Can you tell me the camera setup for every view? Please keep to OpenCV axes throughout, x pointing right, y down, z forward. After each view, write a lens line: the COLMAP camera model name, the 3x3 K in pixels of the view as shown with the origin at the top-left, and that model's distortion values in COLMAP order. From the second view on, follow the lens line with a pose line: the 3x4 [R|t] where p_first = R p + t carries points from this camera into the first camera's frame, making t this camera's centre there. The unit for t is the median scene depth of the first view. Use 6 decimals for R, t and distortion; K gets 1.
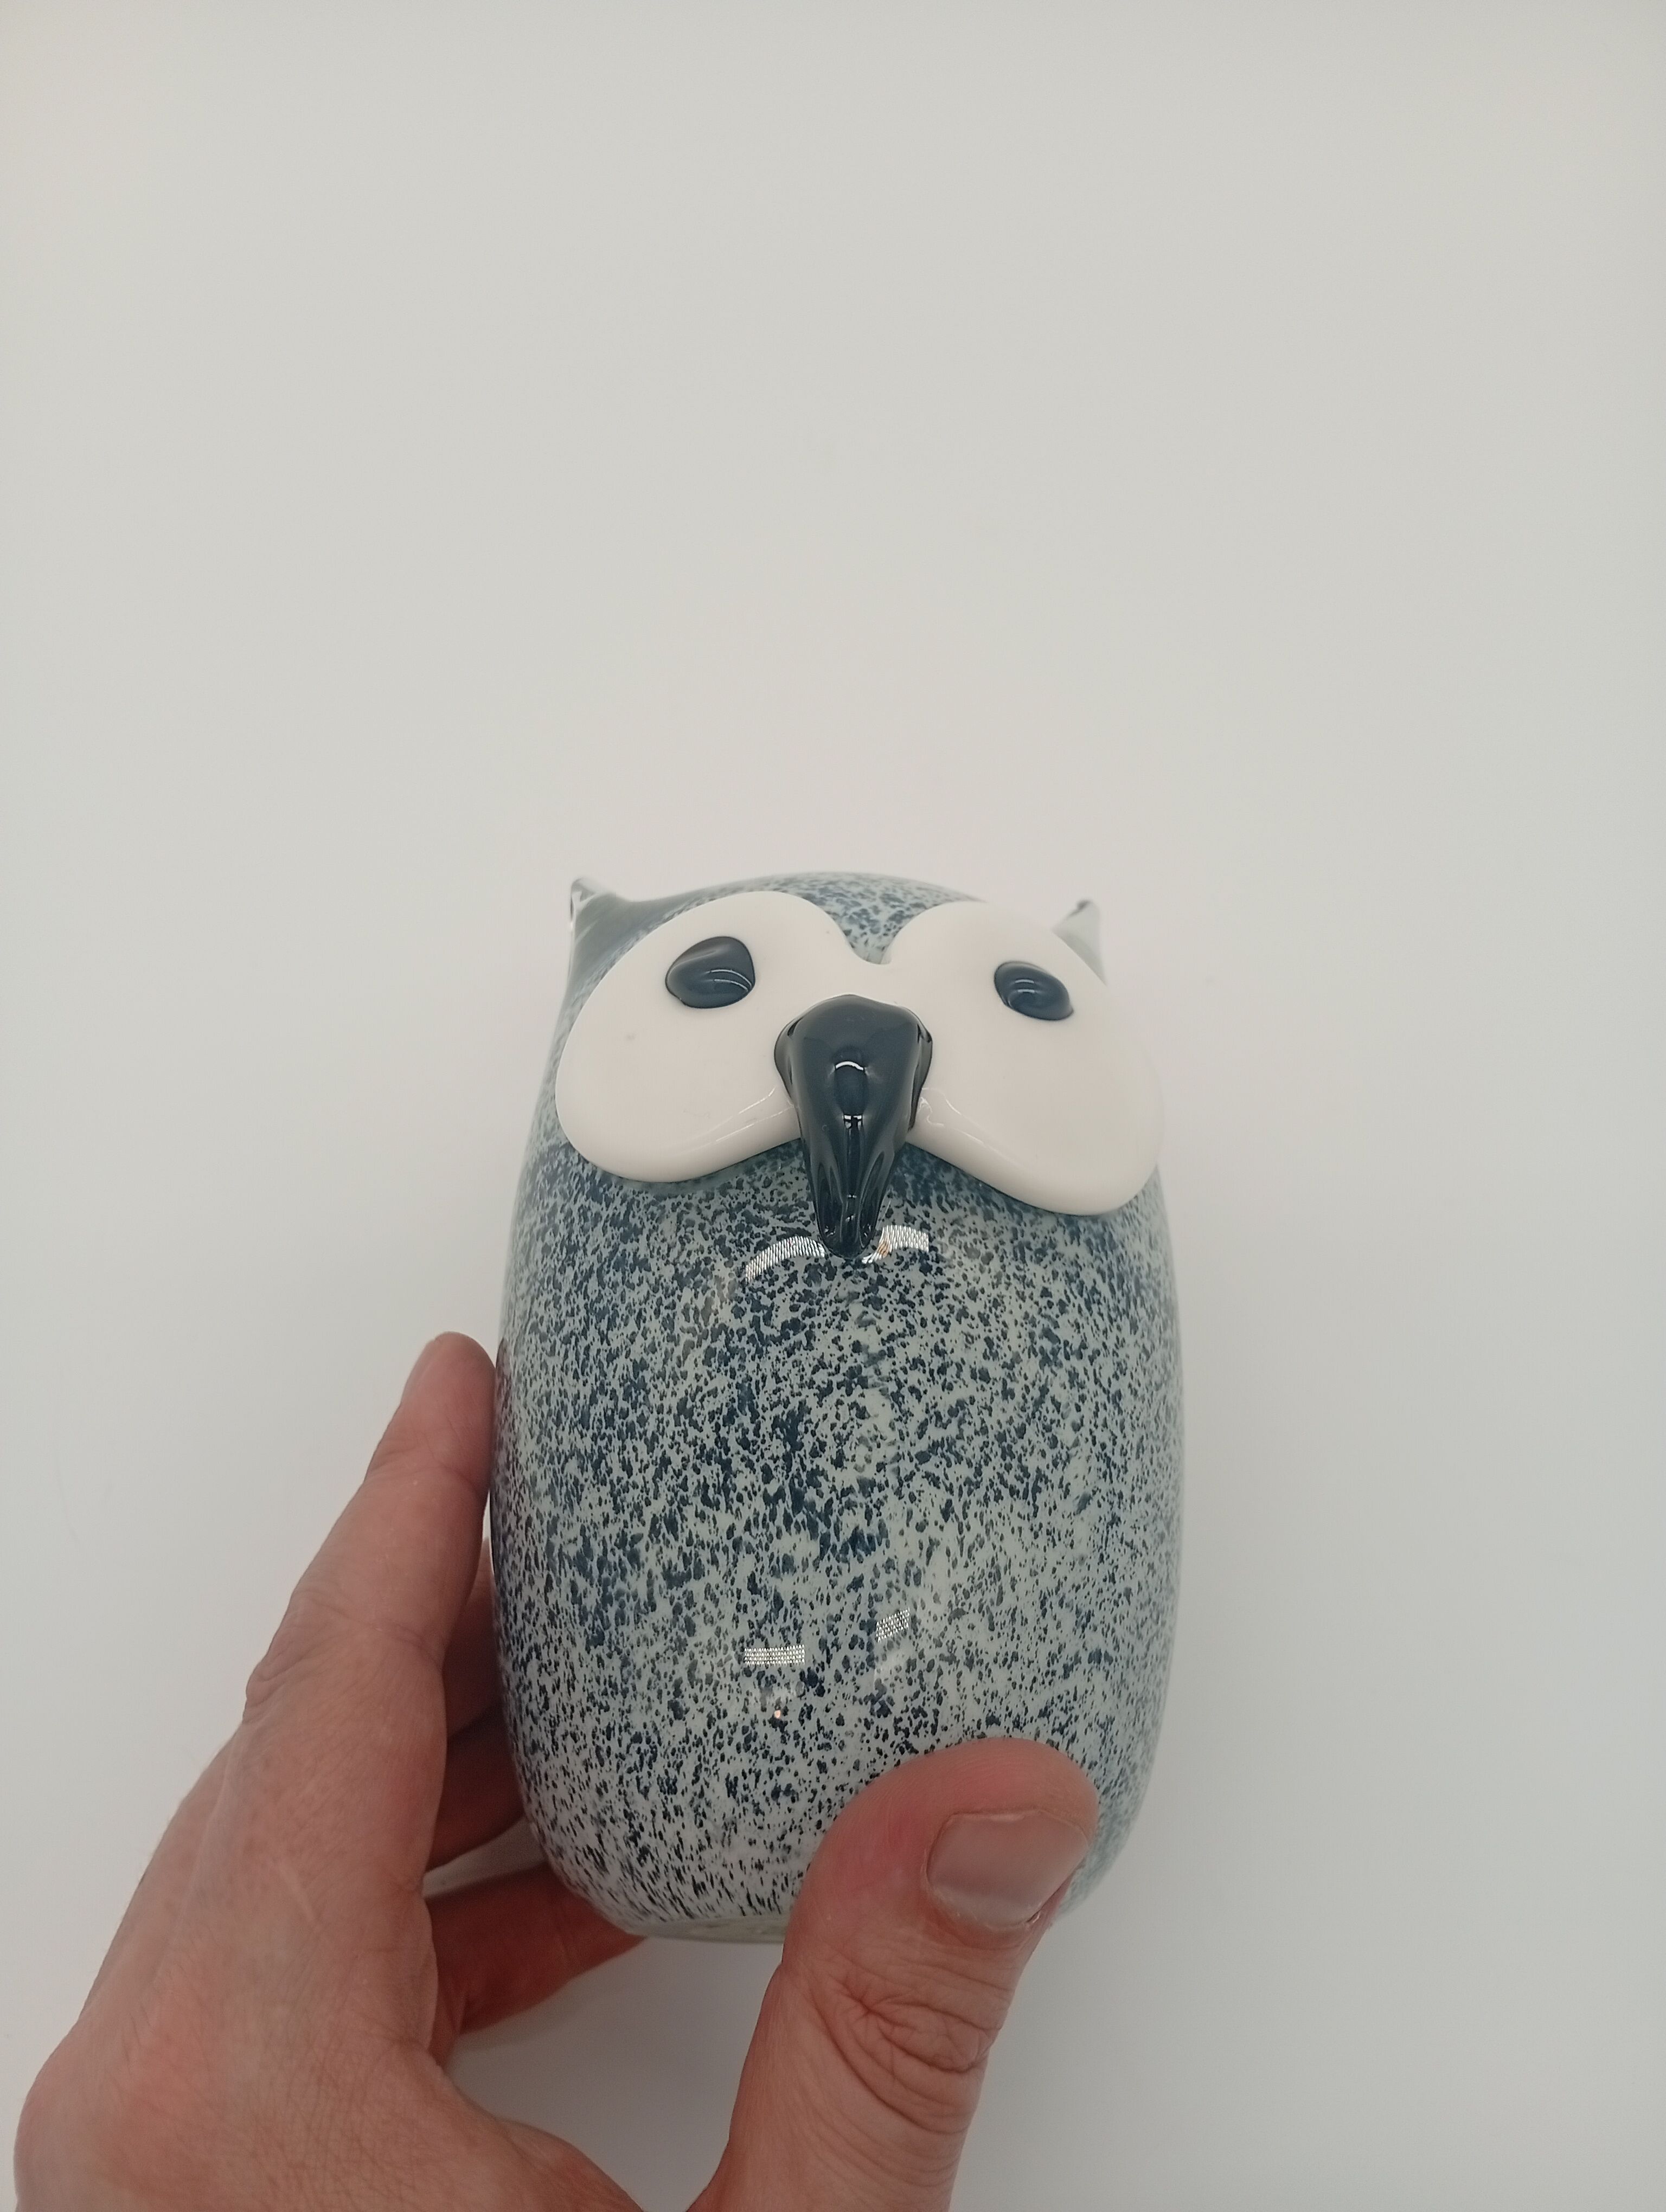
lens RADIAL K [[2017.3, 0, 861.6], [0, 2017.3, 1103.2], [0, 0, 1]] dist [0.104791, -0.006691]
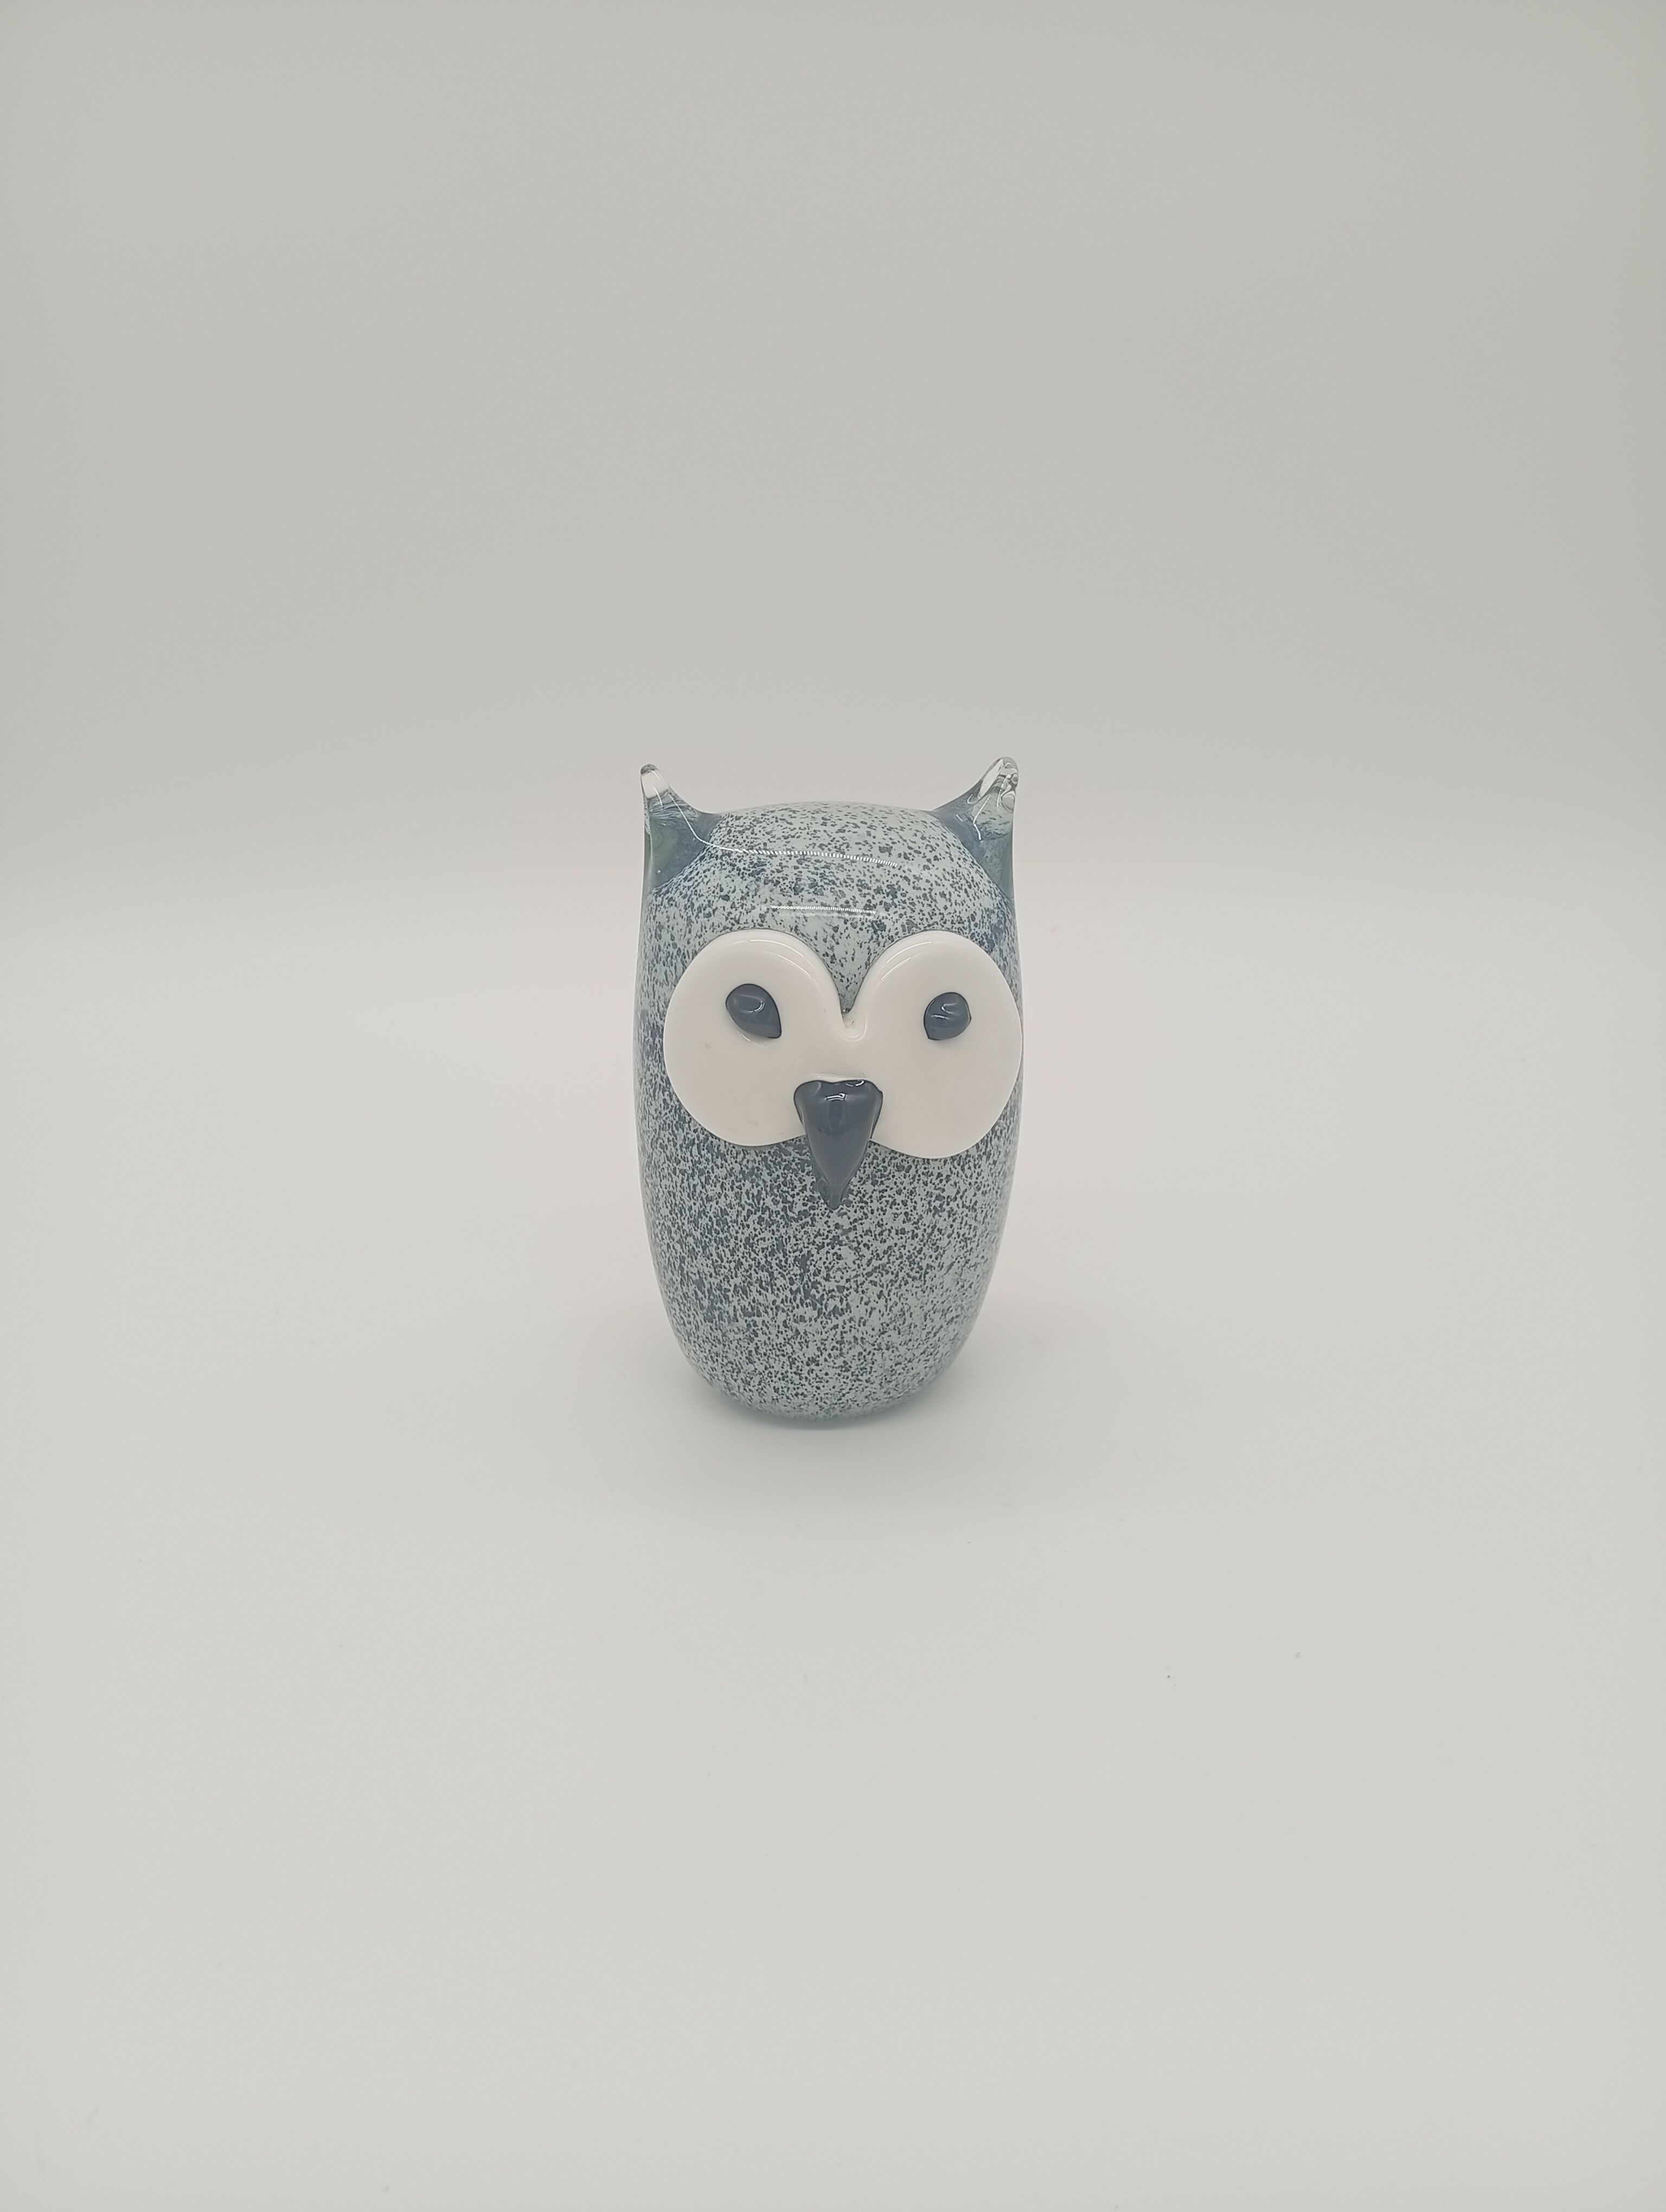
lens RADIAL K [[2158.1, 0, 828.8], [0, 2158.1, 1013.3], [0, 0, 1]] dist [-0.206207, 0.000650]
pose [[0.999838, 0.017967, 0.001392, -0.017137], [-0.013638, 0.703885, 0.710183, -1.502910], [0.011780, -0.710086, 0.704016, -0.313710]]
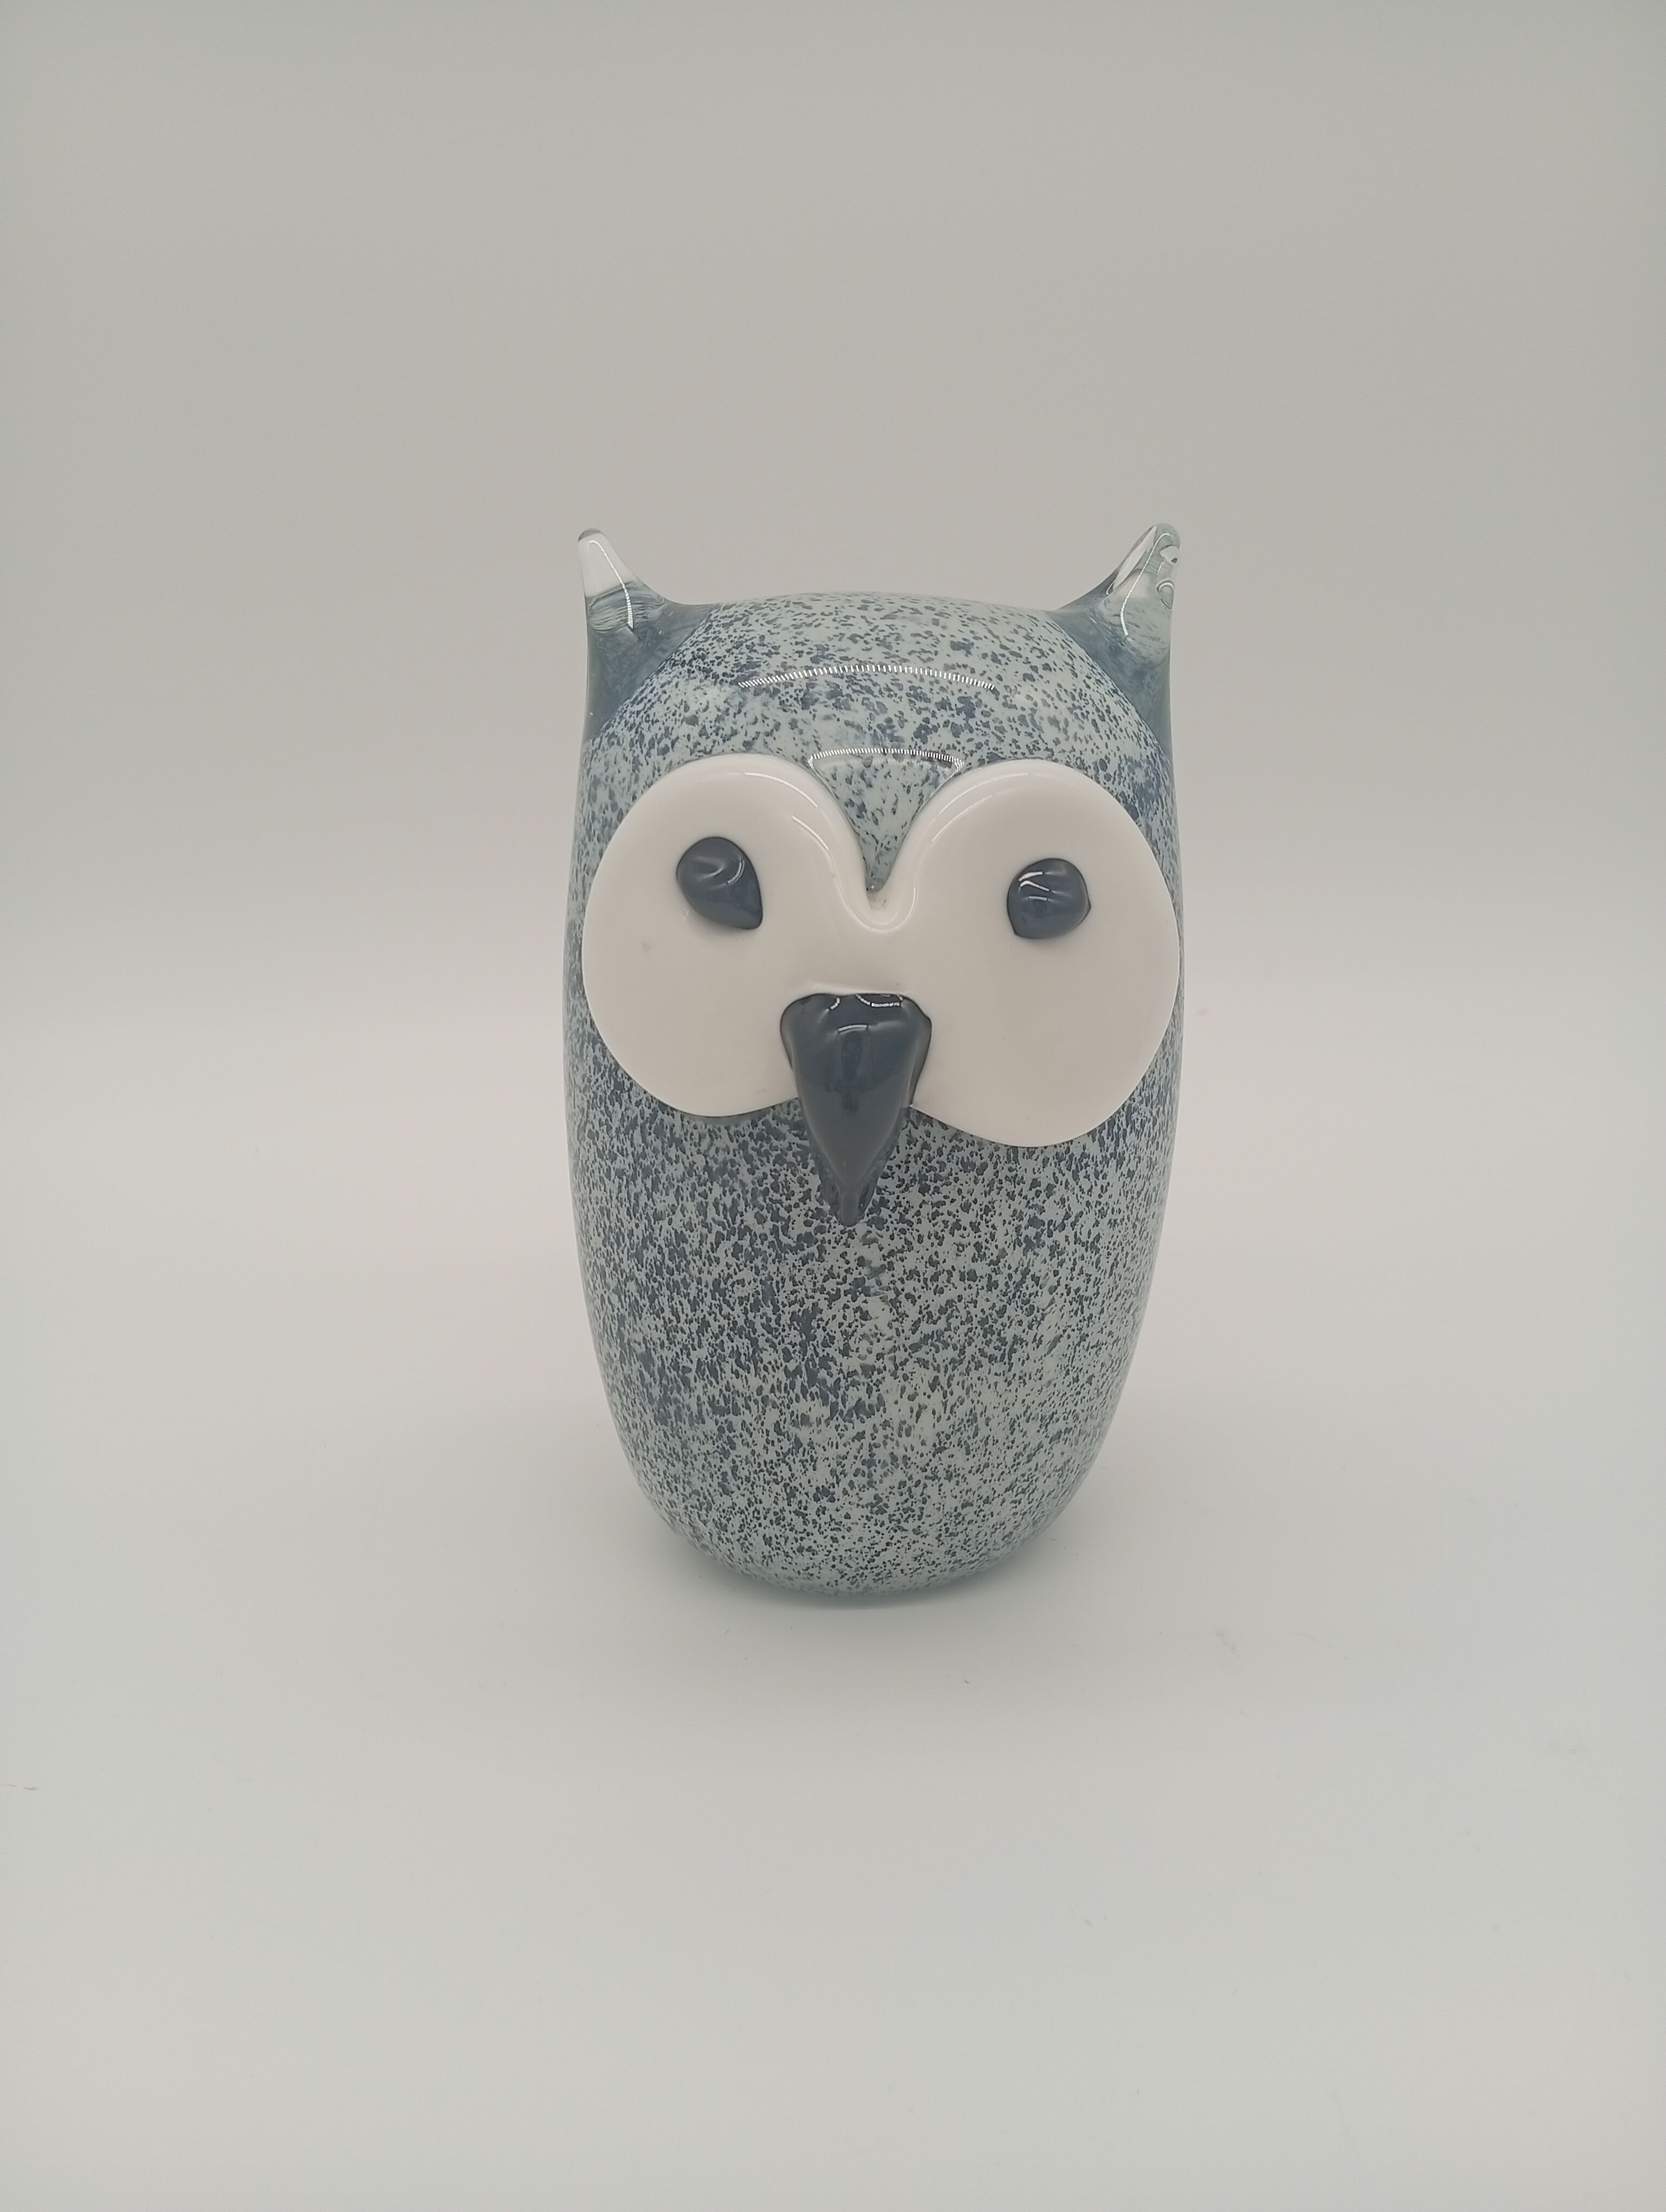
lens RADIAL K [[2098.8, 0, 816.5], [0, 2098.8, 1117.5], [0, 0, 1]] dist [0.115549, -0.002624]
pose [[0.994920, 0.039004, -0.092810, 0.081566], [0.034455, 0.734301, 0.677949, -0.767482], [0.094593, -0.677703, 0.729227, 0.172182]]
